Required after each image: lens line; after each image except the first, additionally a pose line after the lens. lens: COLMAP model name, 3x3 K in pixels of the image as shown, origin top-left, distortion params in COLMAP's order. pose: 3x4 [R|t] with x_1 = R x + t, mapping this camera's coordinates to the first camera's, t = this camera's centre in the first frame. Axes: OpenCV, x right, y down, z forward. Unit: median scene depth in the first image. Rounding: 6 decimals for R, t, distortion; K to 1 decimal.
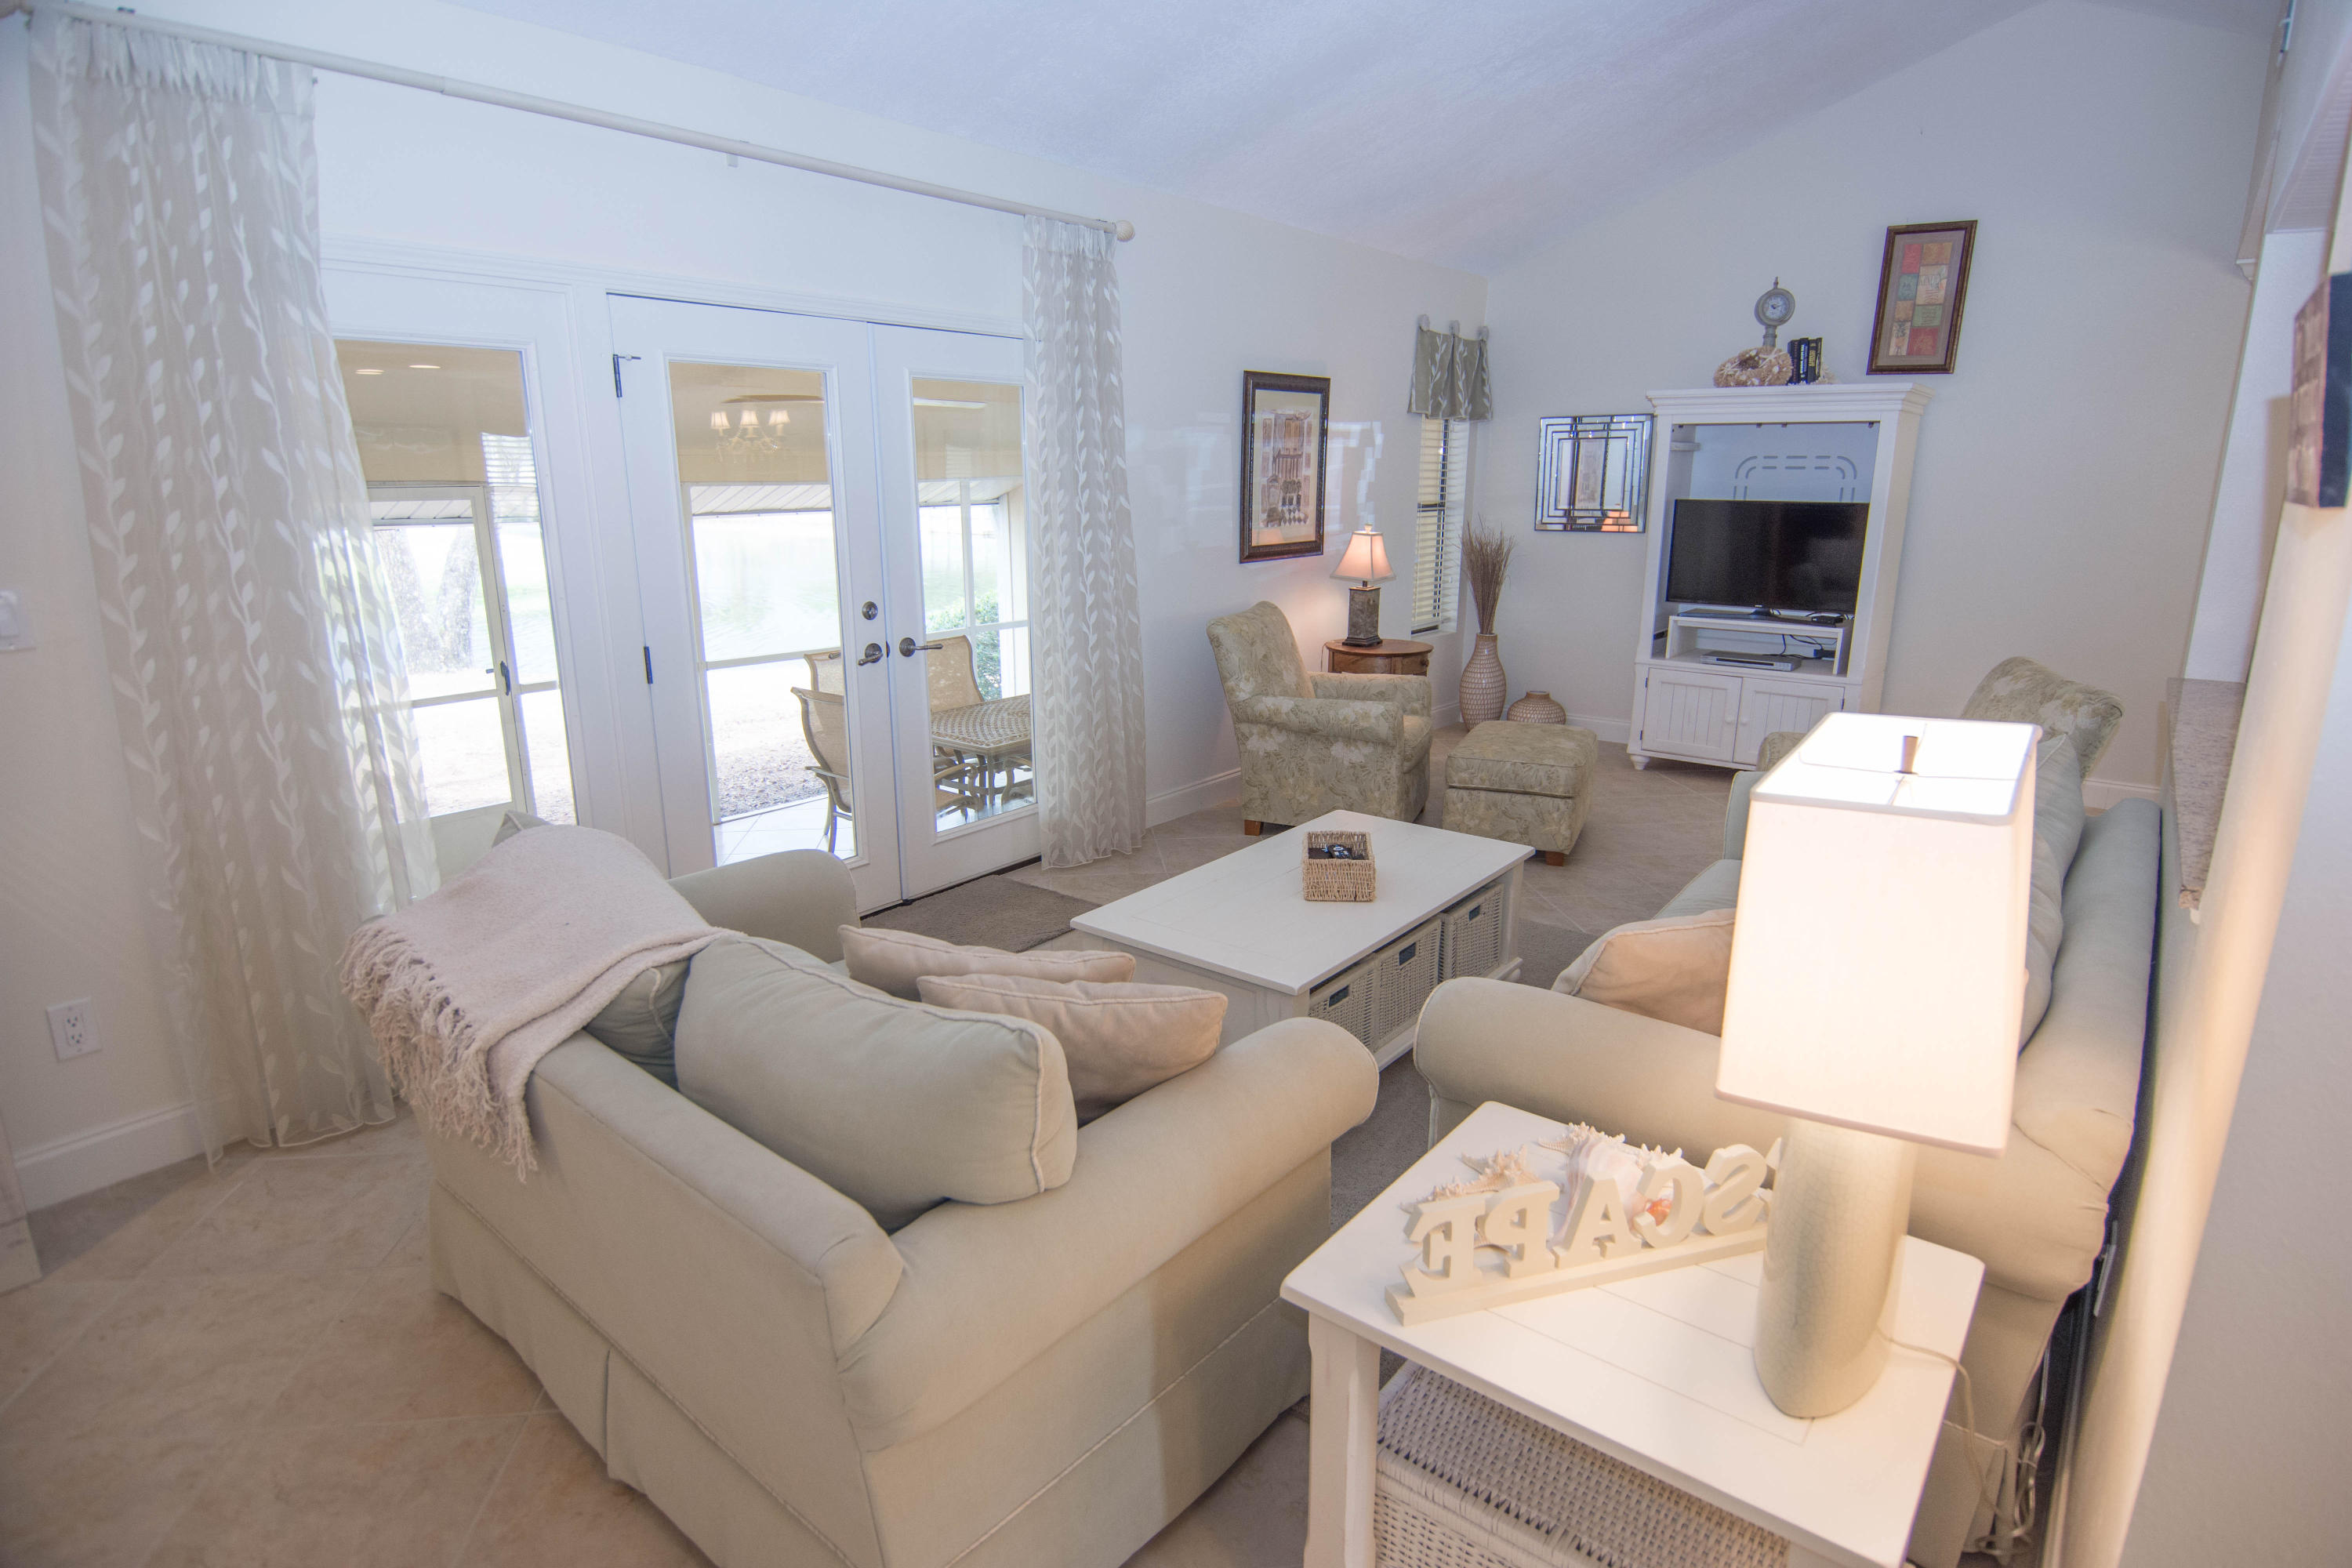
lens RADIAL K [[1243.2, 0, 1191.8], [0, 1243.2, 787.1], [0, 0, 1]] dist [0.002388, -0.019357]
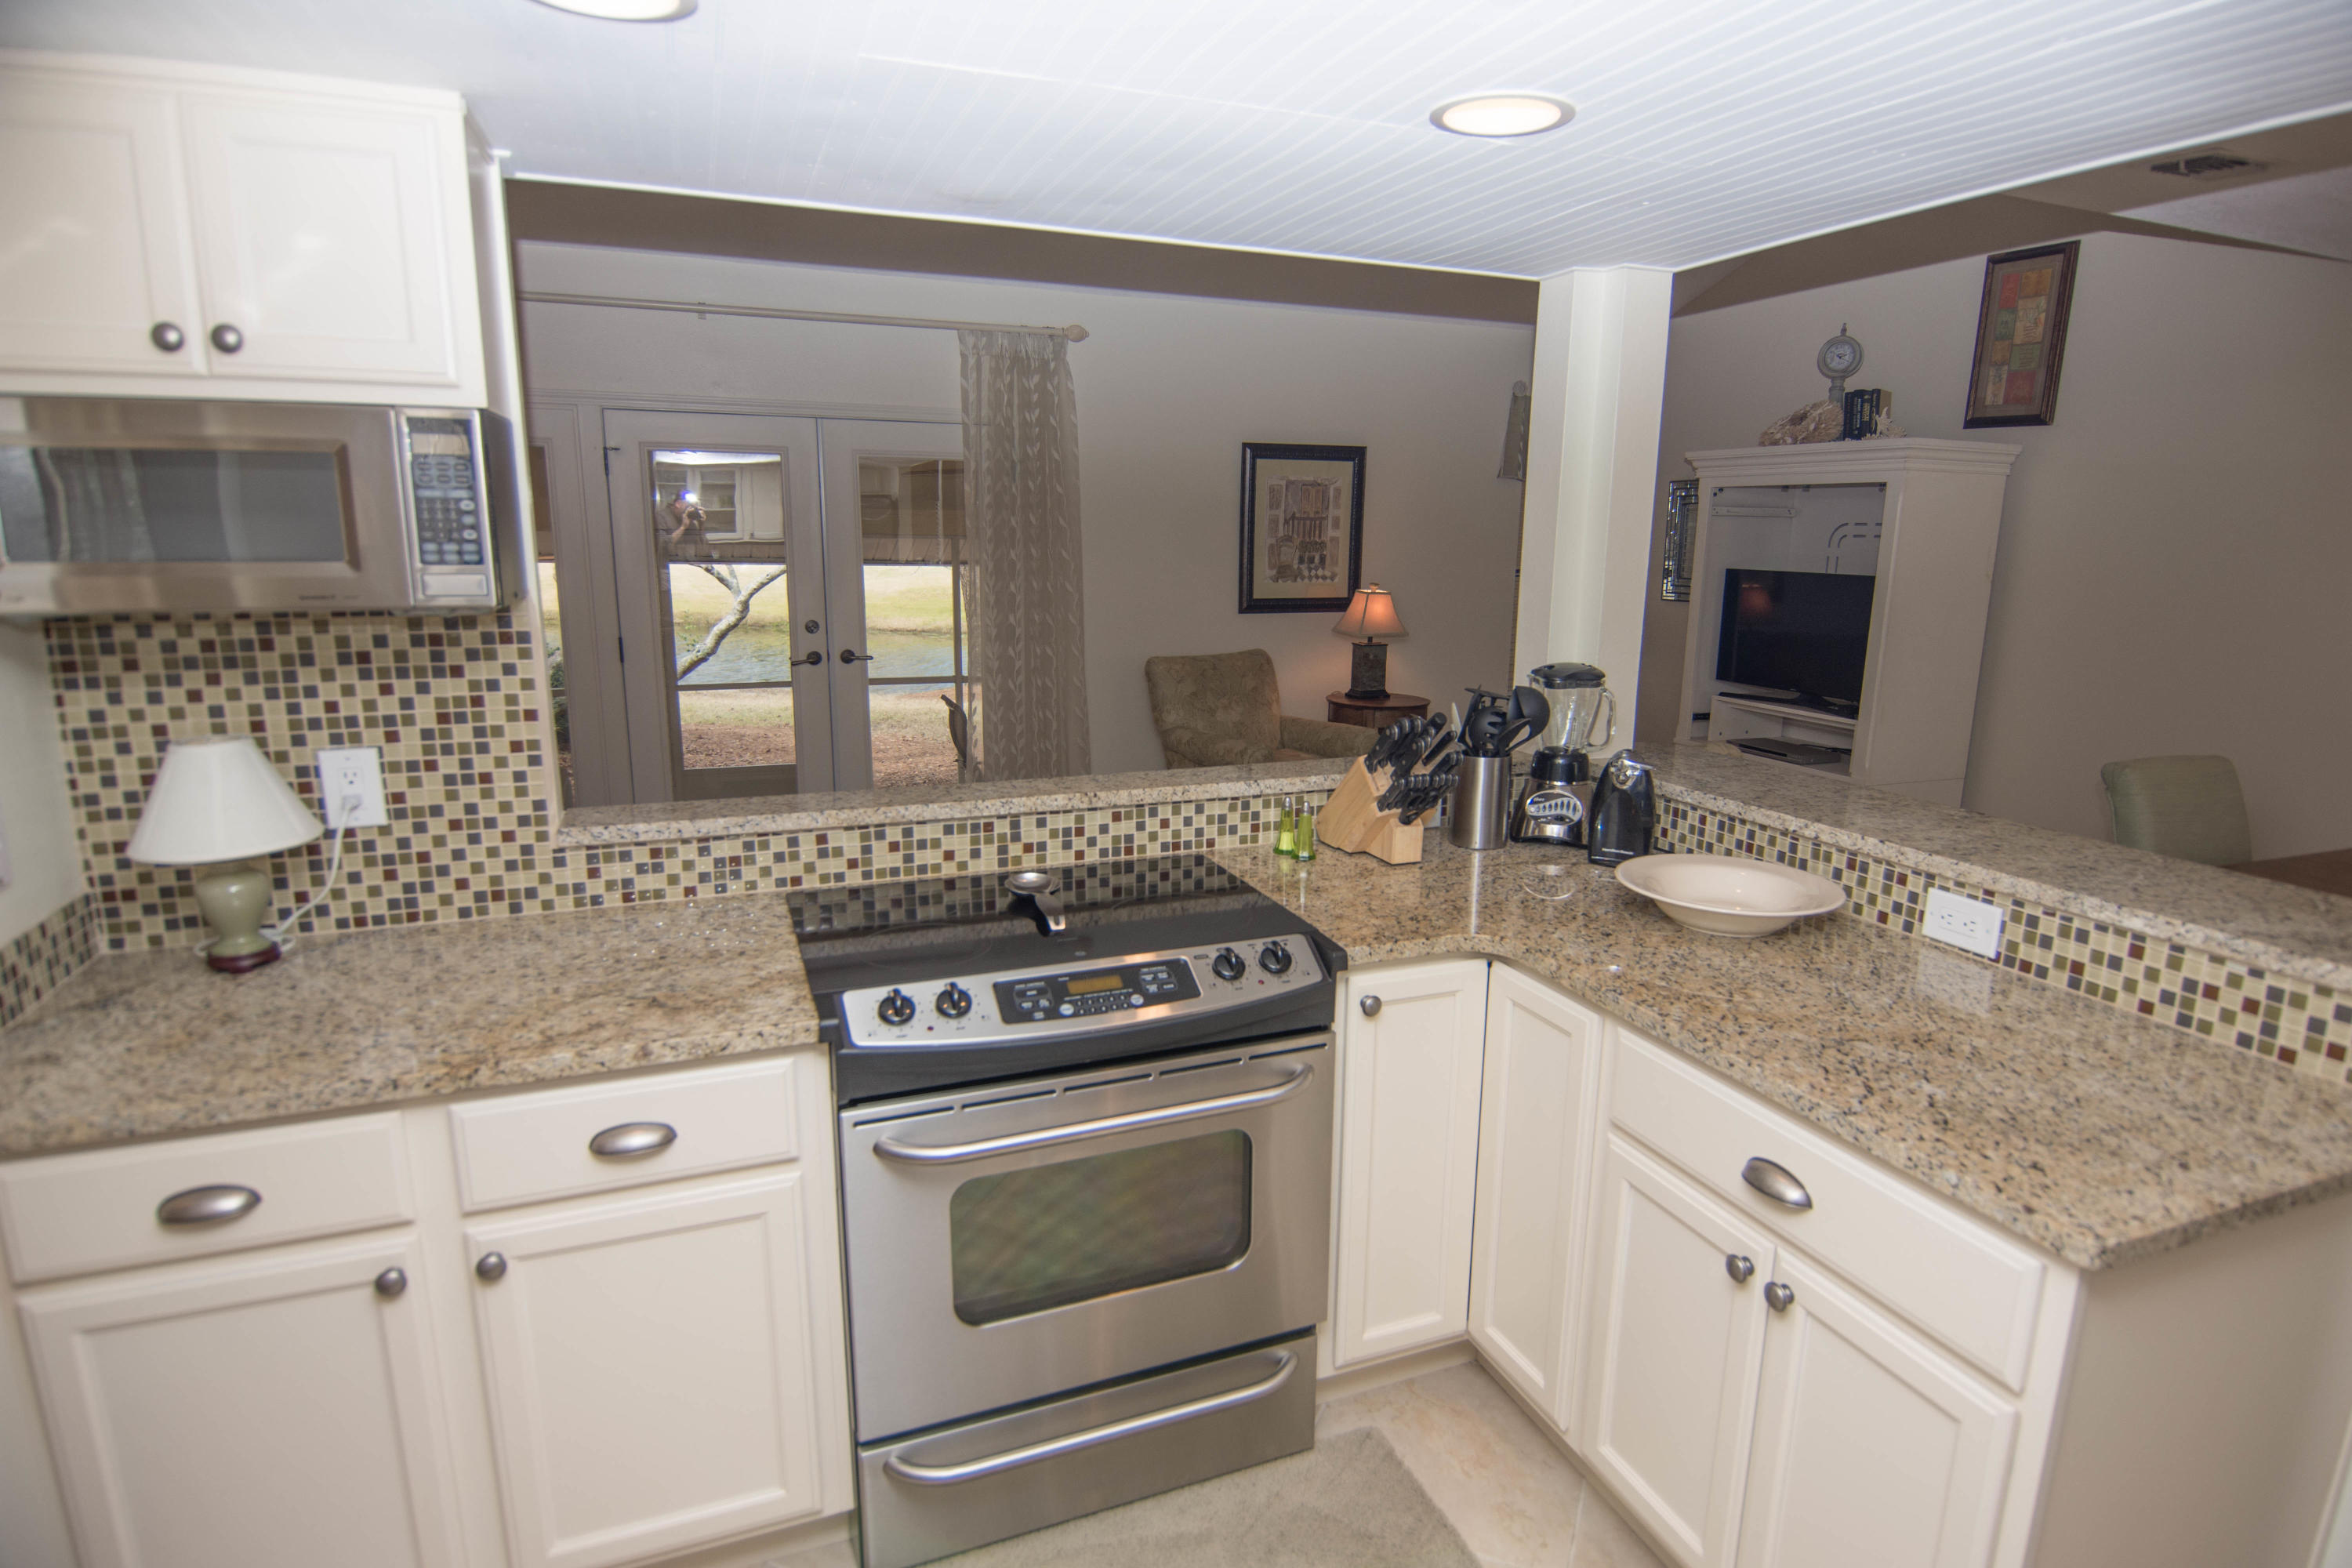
lens RADIAL K [[1243.2, 0, 1180.0], [0, 1243.2, 790.2], [0, 0, 1]] dist [0.002388, -0.019357]
pose [[0.856708, 0.117276, -0.502293, 0.552419], [-0.140435, 0.990054, -0.008366, -0.006833], [0.496316, 0.077707, 0.864657, 0.025558]]
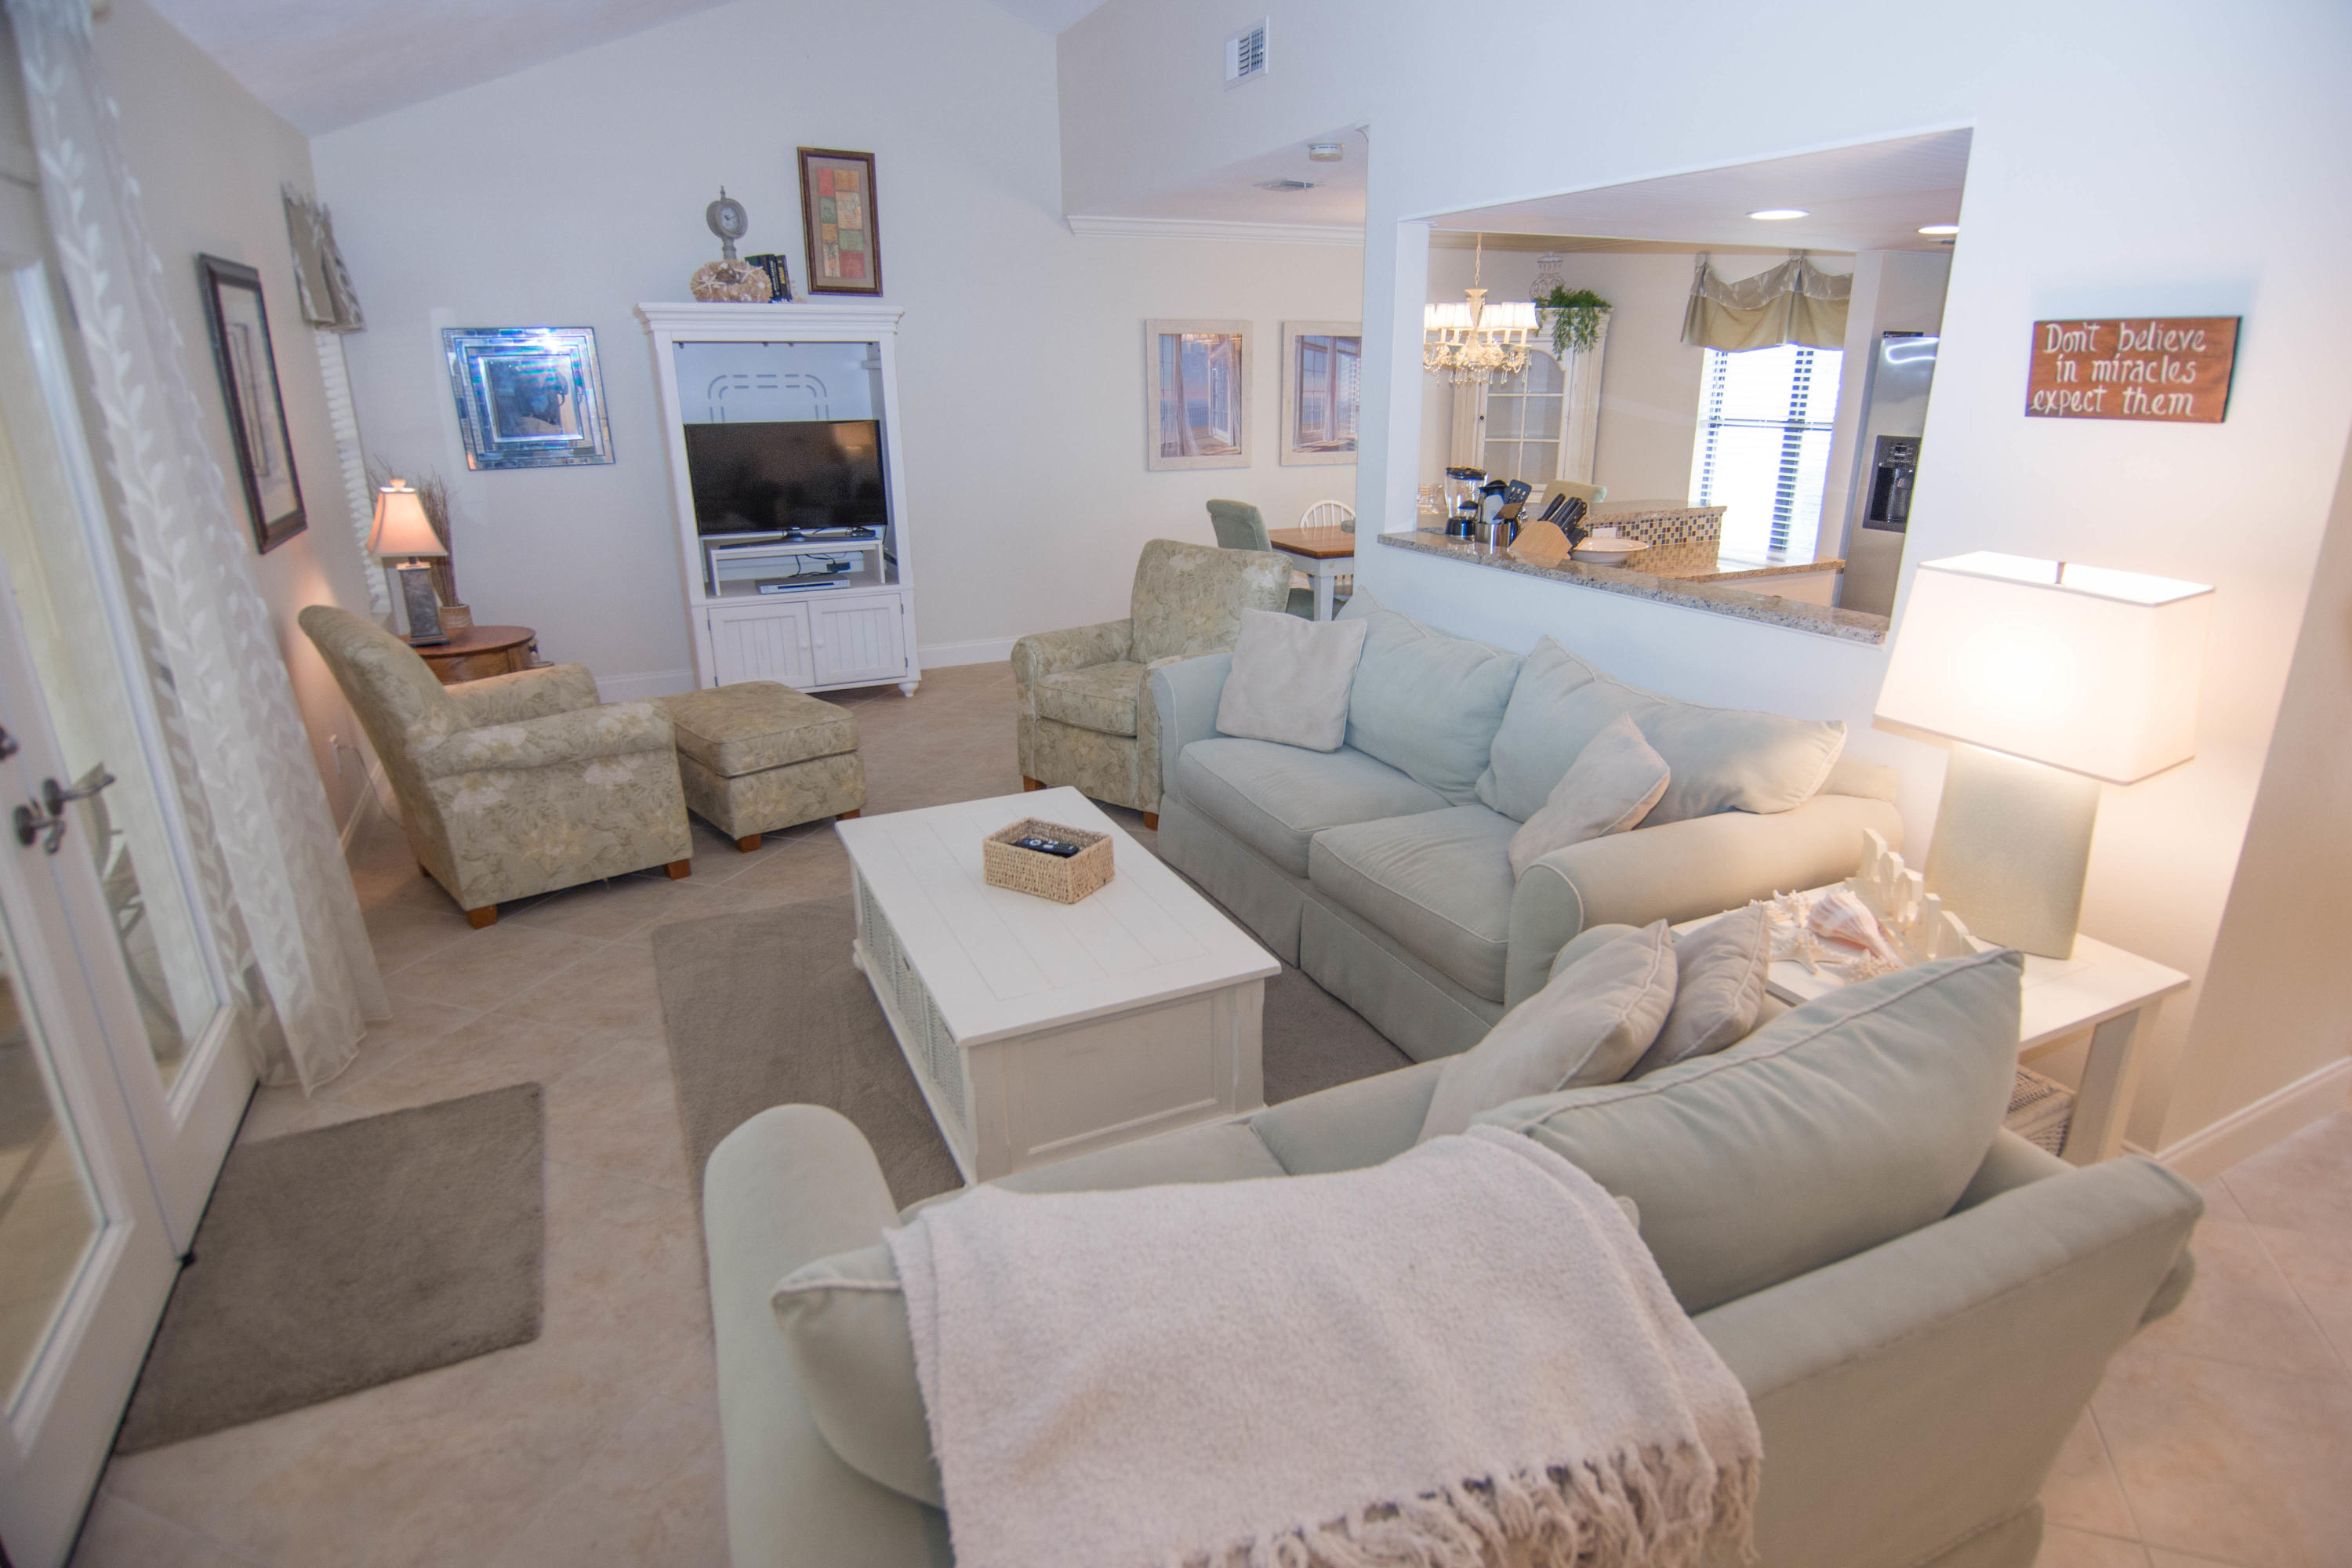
lens RADIAL K [[1243.2, 0, 1206.0], [0, 1243.2, 791.1], [0, 0, 1]] dist [0.002388, -0.019357]
pose [[0.435551, -0.293867, 0.850845, -0.323027], [0.231753, 0.949956, 0.209463, -0.080663], [-0.869820, 0.105954, 0.481858, 0.262224]]
